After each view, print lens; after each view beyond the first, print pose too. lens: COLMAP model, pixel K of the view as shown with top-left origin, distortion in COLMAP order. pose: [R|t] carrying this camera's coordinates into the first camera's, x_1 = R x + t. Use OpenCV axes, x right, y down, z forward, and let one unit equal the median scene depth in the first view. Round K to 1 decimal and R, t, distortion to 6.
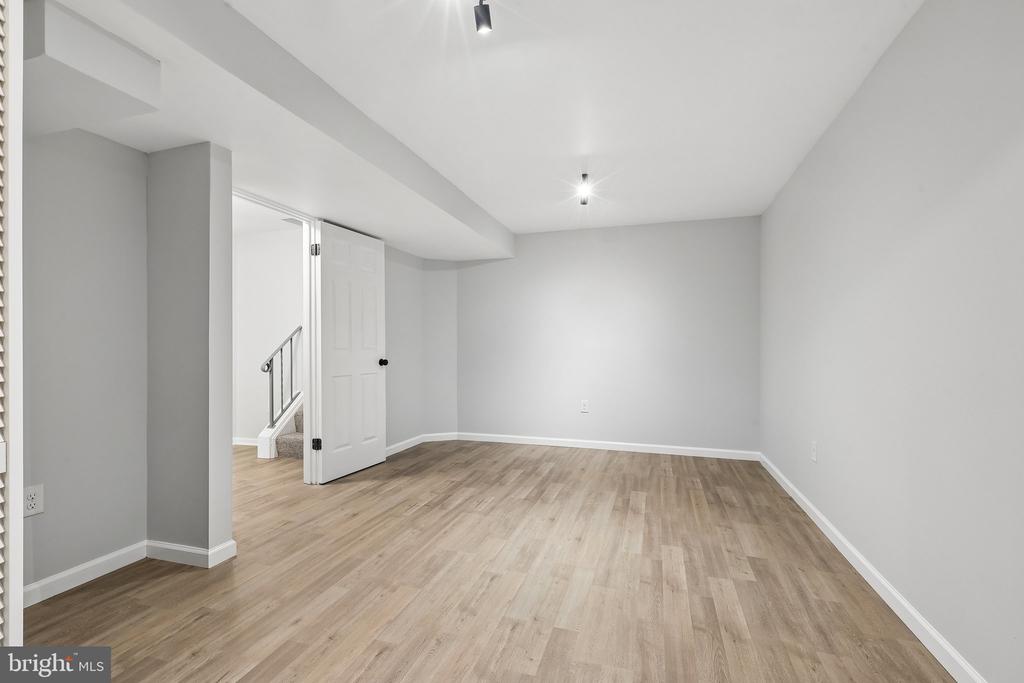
lens RADIAL K [[450.5, 0, 517.4], [0, 450.5, 347.6], [0, 0, 1]] dist [0.002721, 0.000733]
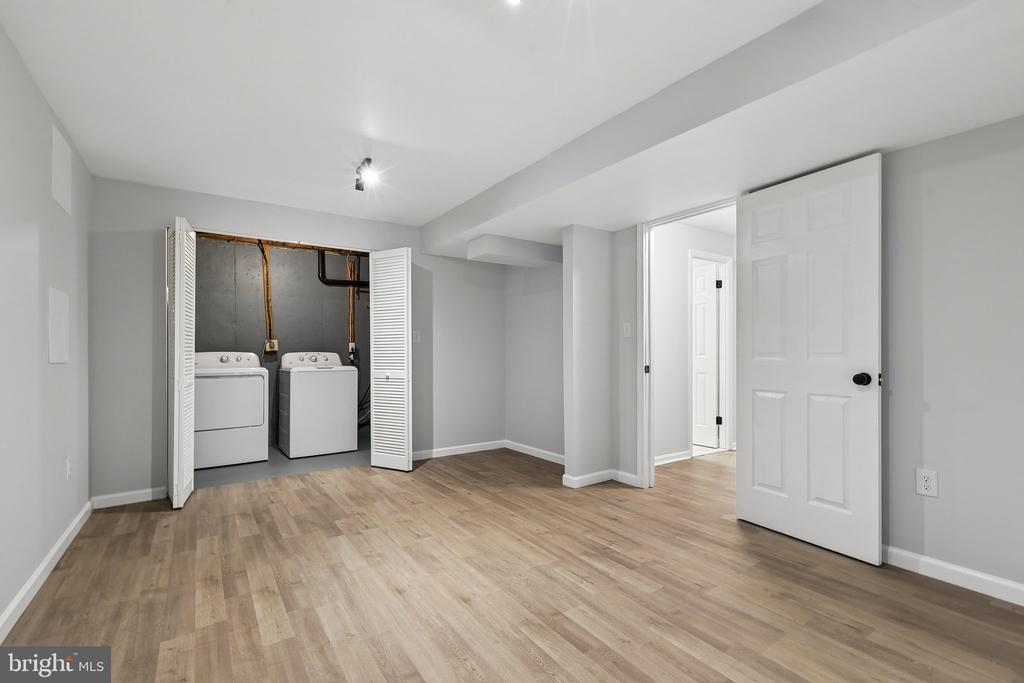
lens RADIAL K [[450.5, 0, 516.0], [0, 450.5, 345.7], [0, 0, 1]] dist [0.002721, 0.000733]
pose [[-0.610735, -0.005258, -0.791817, 0.676479], [0.002875, 0.999957, -0.008858, -0.006167], [0.791829, -0.007686, -0.610694, 1.726392]]
